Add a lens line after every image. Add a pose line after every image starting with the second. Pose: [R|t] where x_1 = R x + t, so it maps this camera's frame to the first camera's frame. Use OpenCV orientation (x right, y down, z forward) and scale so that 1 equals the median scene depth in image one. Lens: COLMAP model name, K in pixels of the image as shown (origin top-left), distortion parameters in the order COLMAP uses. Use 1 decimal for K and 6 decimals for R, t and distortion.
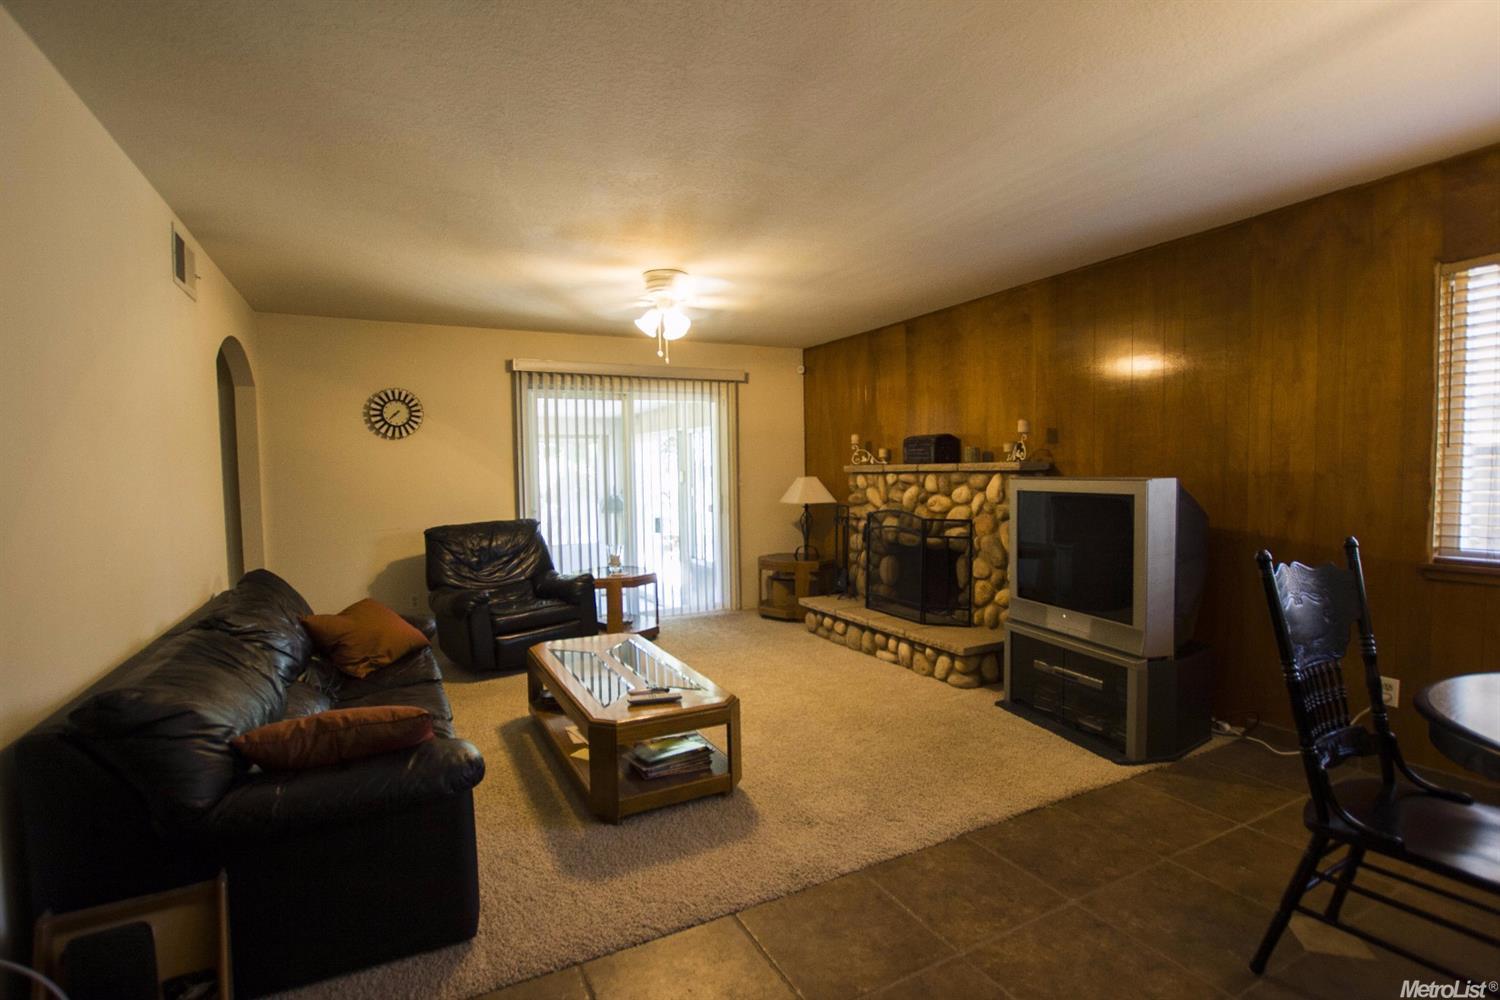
lens RADIAL K [[703.9, 0, 741.2], [0, 703.9, 505.0], [0, 0, 1]] dist [-0.023335, 0.000358]
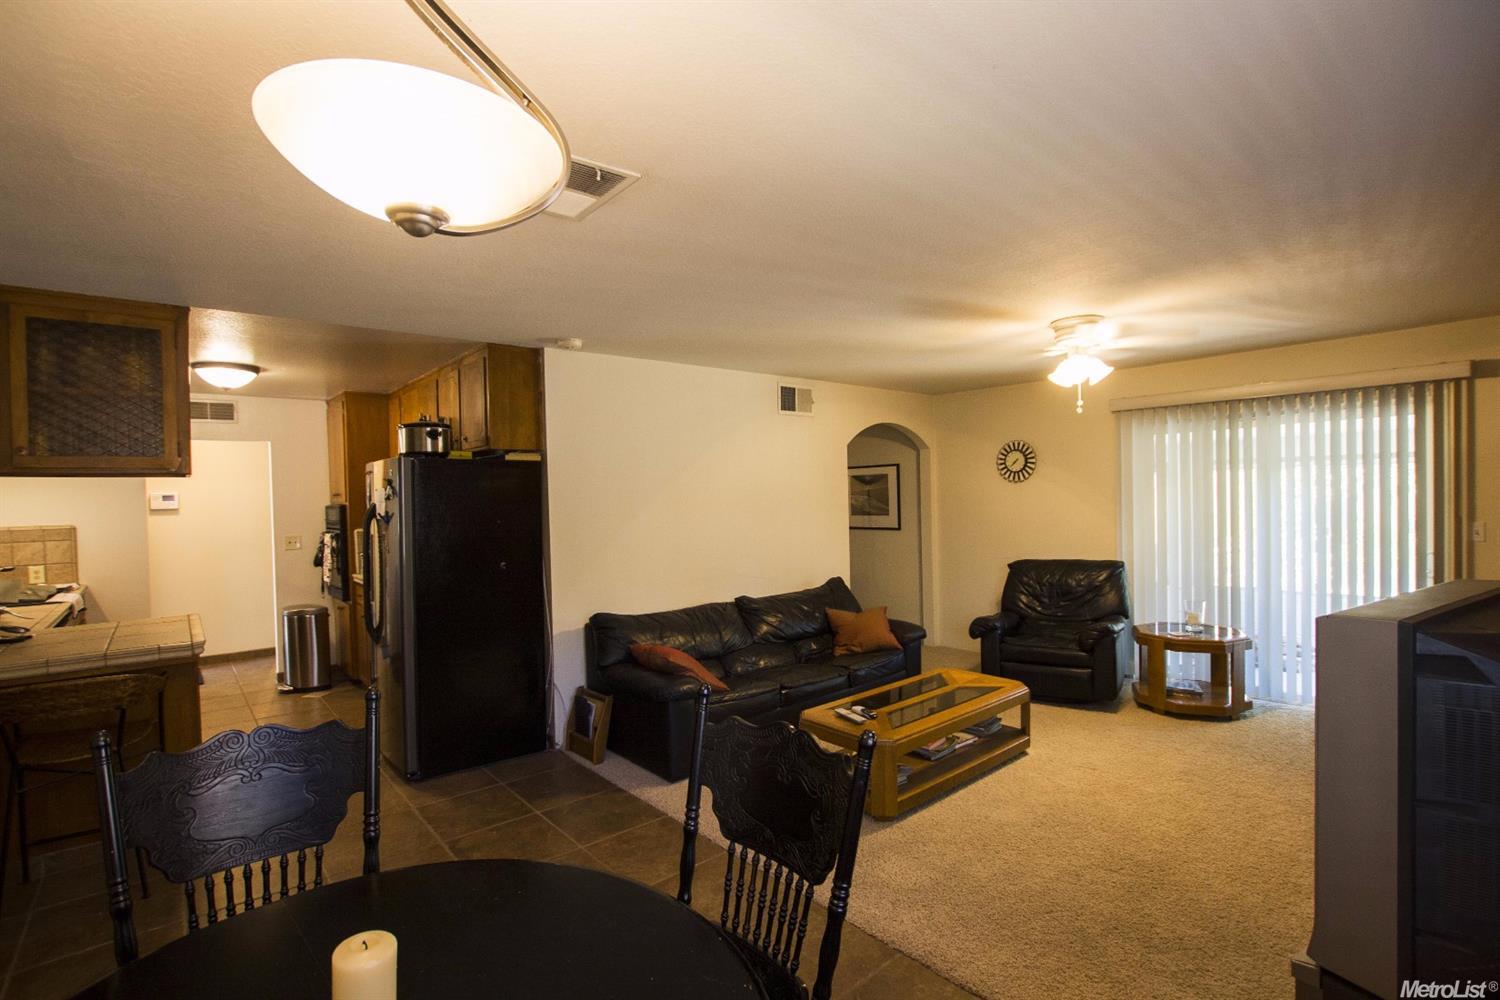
lens RADIAL K [[703.9, 0, 741.2], [0, 703.9, 505.0], [0, 0, 1]] dist [-0.023335, 0.000358]
pose [[0.229930, 0.028613, -0.972786, 0.606875], [-0.030049, 0.999300, 0.022291, -0.074423], [0.972743, 0.024106, 0.230629, 0.290991]]
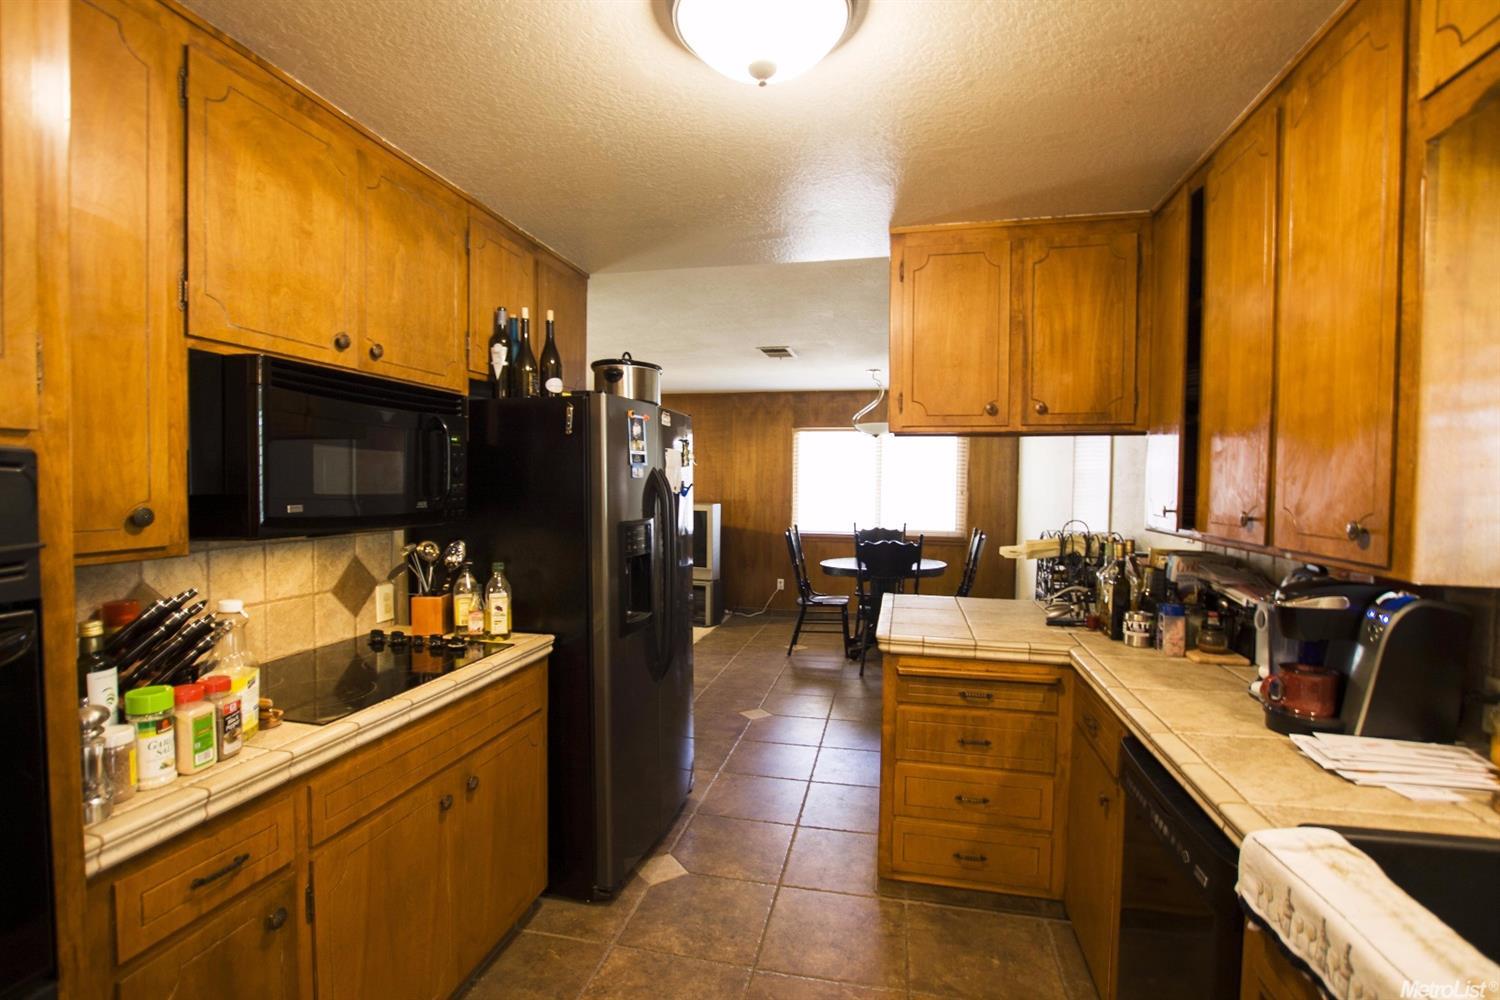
lens RADIAL K [[703.9, 0, 741.2], [0, 703.9, 505.0], [0, 0, 1]] dist [-0.023335, 0.000358]
pose [[0.636174, -0.001781, 0.771544, -0.774830], [0.018475, 0.999746, -0.012925, -0.001991], [-0.771325, 0.022477, 0.636045, -0.381396]]
